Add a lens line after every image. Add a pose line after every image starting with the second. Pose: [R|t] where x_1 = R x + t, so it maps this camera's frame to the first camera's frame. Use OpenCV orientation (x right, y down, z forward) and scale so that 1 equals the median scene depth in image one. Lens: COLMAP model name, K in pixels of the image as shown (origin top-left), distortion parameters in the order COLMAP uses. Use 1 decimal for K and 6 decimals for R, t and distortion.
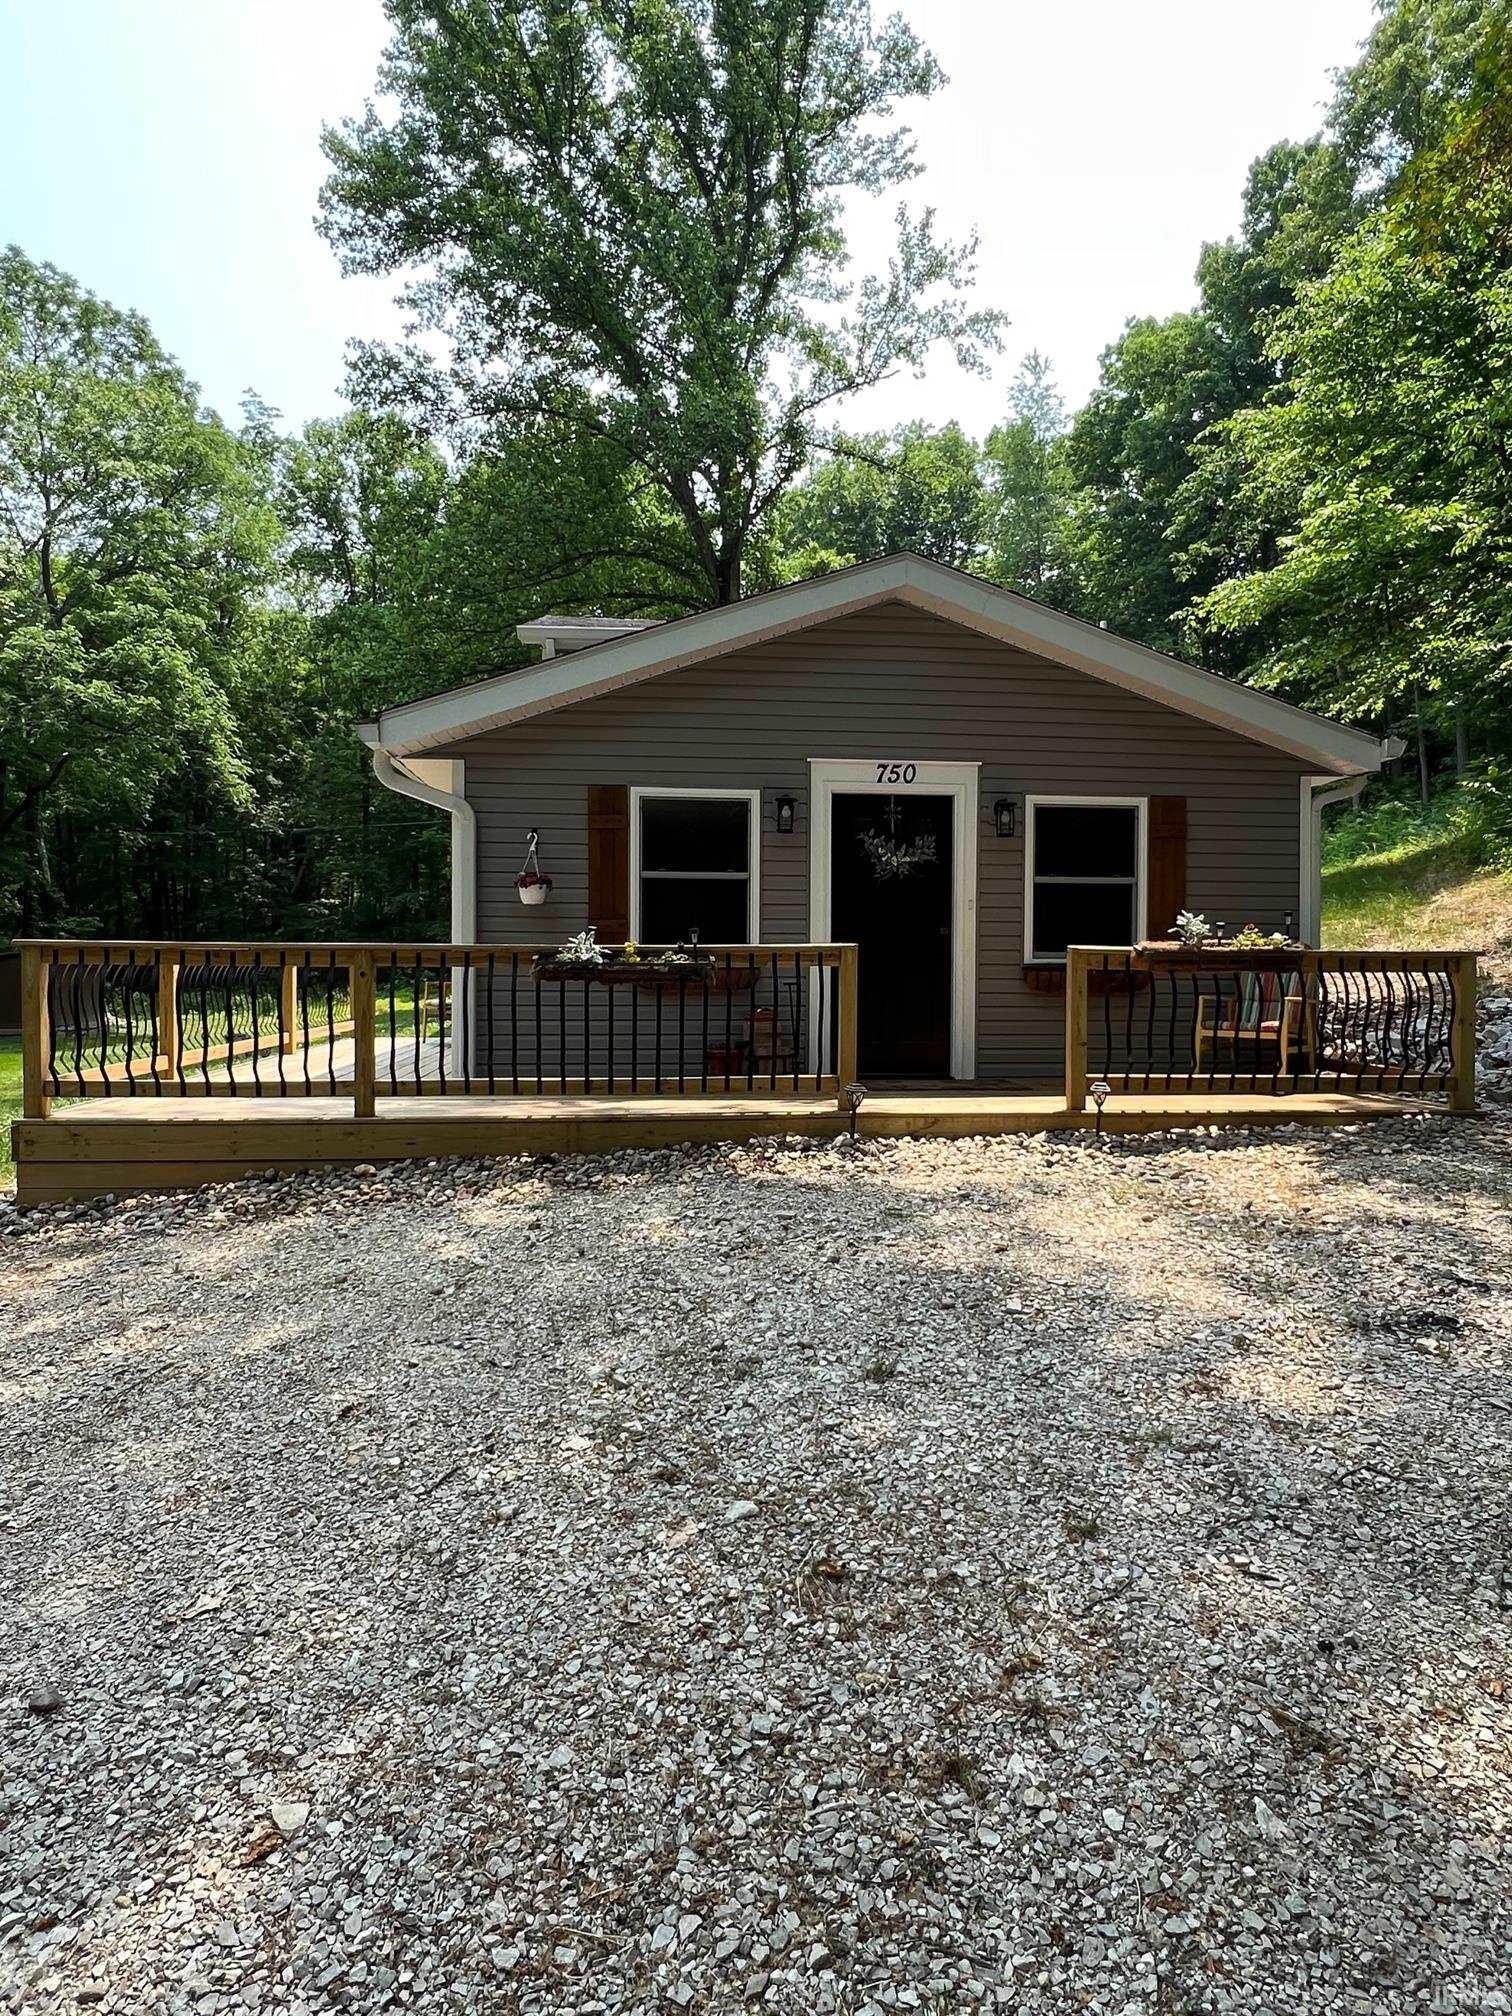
lens RADIAL K [[1187.1, 0, 753.7], [0, 1187.1, 997.6], [0, 0, 1]] dist [-0.008363, 0.003818]
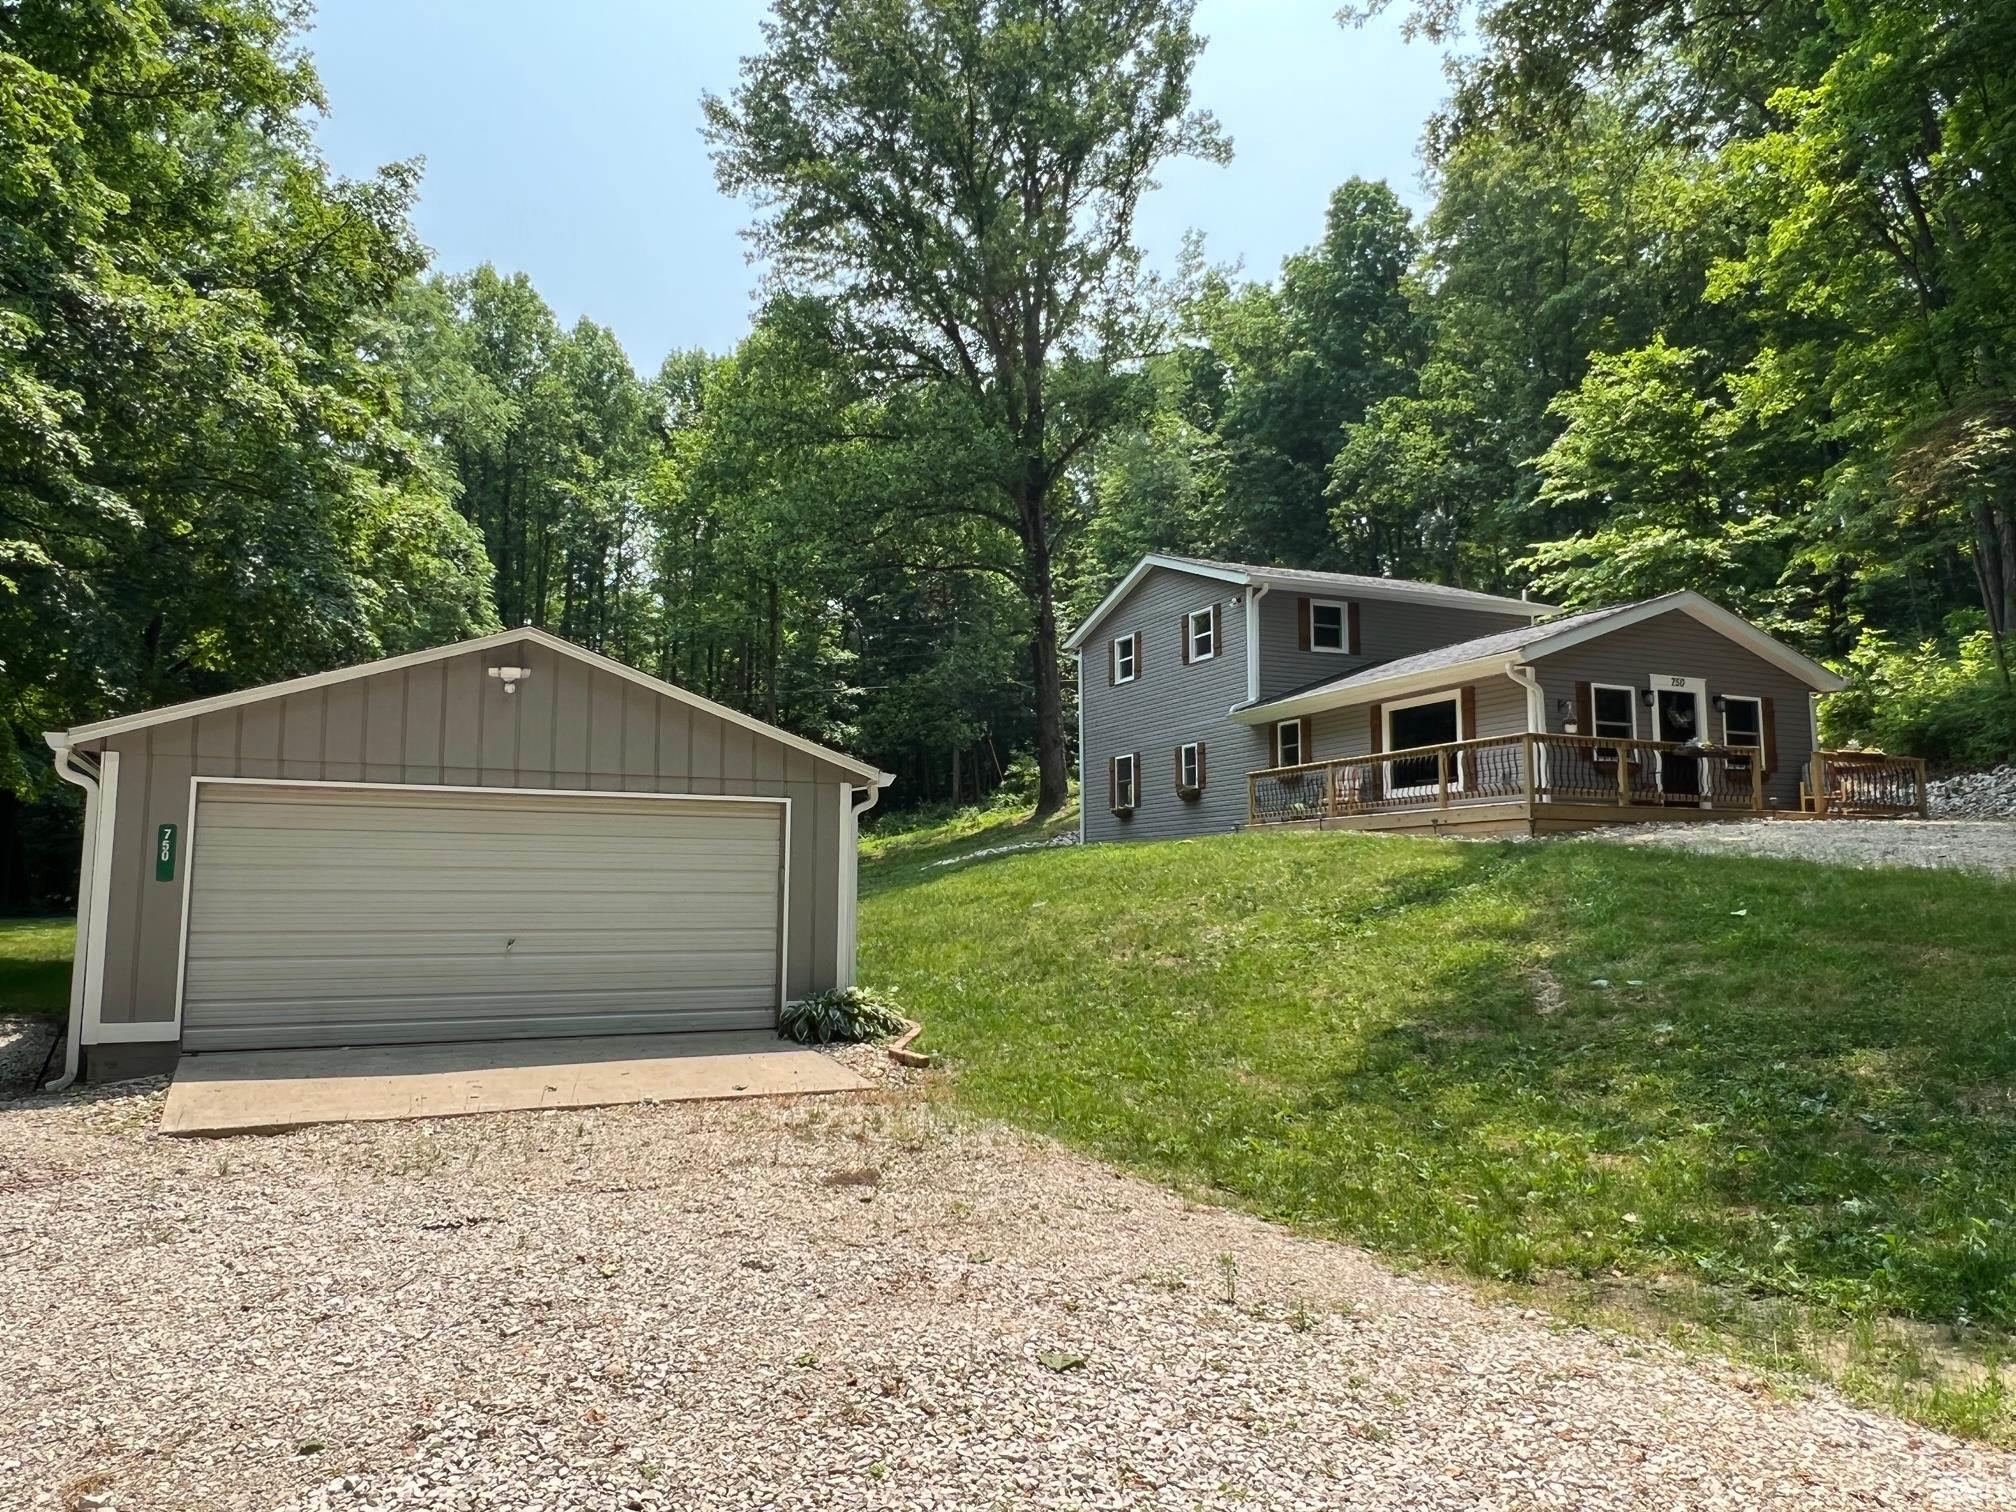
lens RADIAL K [[1409.0, 0, 1011.7], [0, 1409.0, 751.6], [0, 0, 1]] dist [-0.020660, -0.002011]
pose [[0.953260, 0.032455, 0.300404, -1.784881], [0.007605, 0.991322, -0.131233, 0.264891], [-0.302056, 0.127384, 0.944741, -1.051213]]
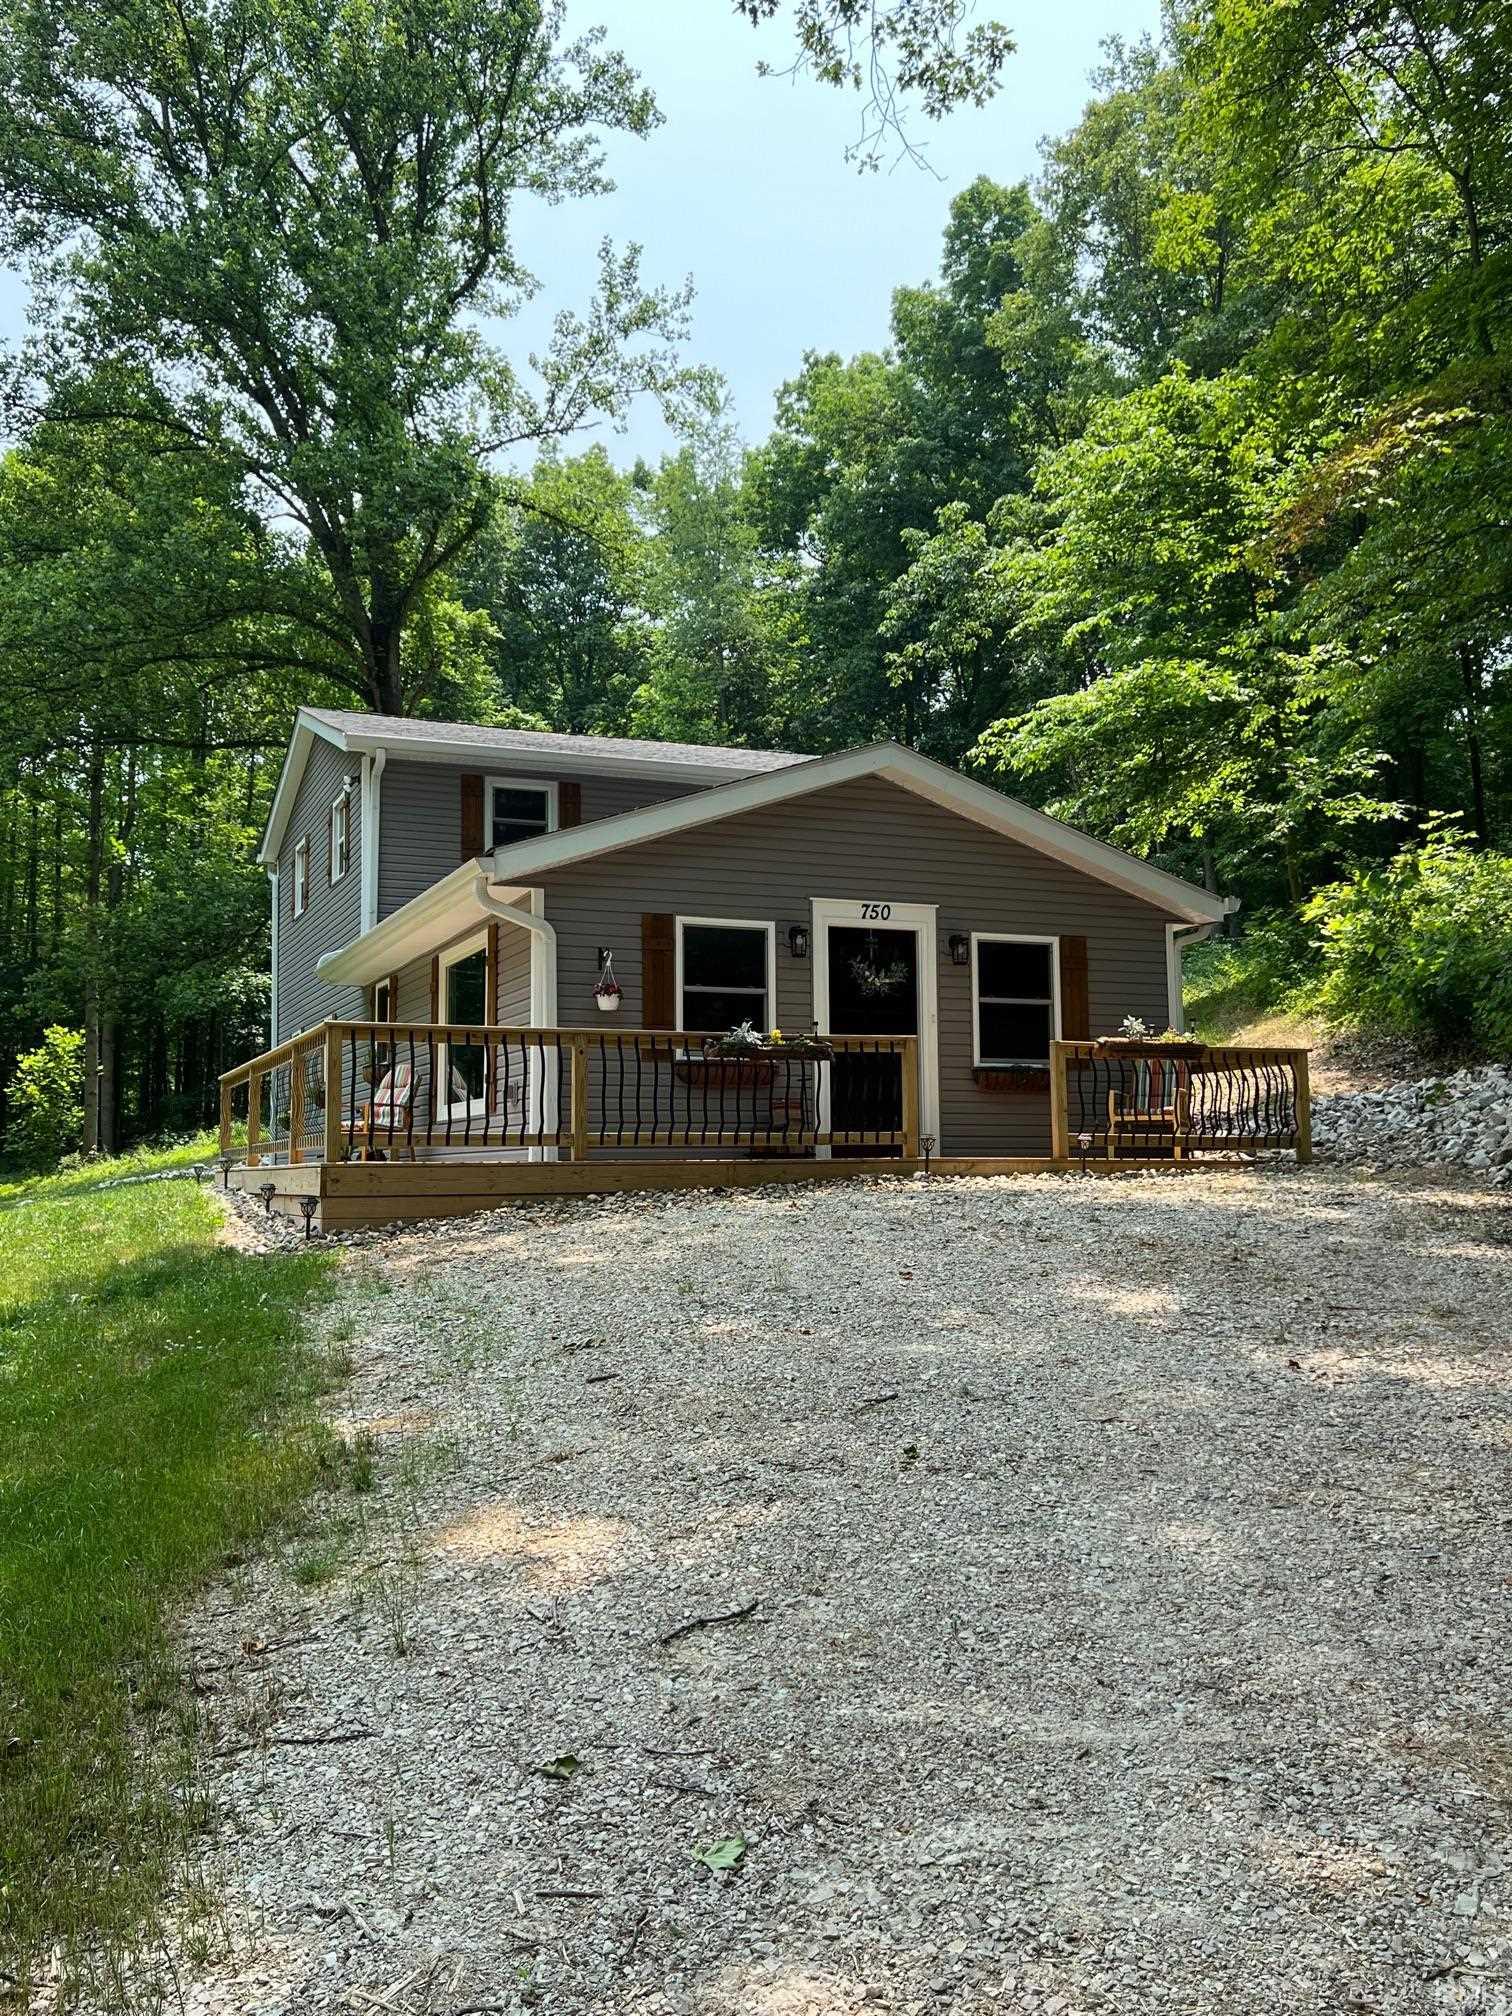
lens RADIAL K [[1772.1, 0, 741.3], [0, 1772.1, 1006.1], [0, 0, 1]] dist [0.046414, -0.015158]
pose [[0.957162, 0.017417, 0.289028, -0.520744], [0.017915, 0.992715, -0.119150, 0.119728], [-0.288997, 0.119224, 0.949877, -0.666615]]
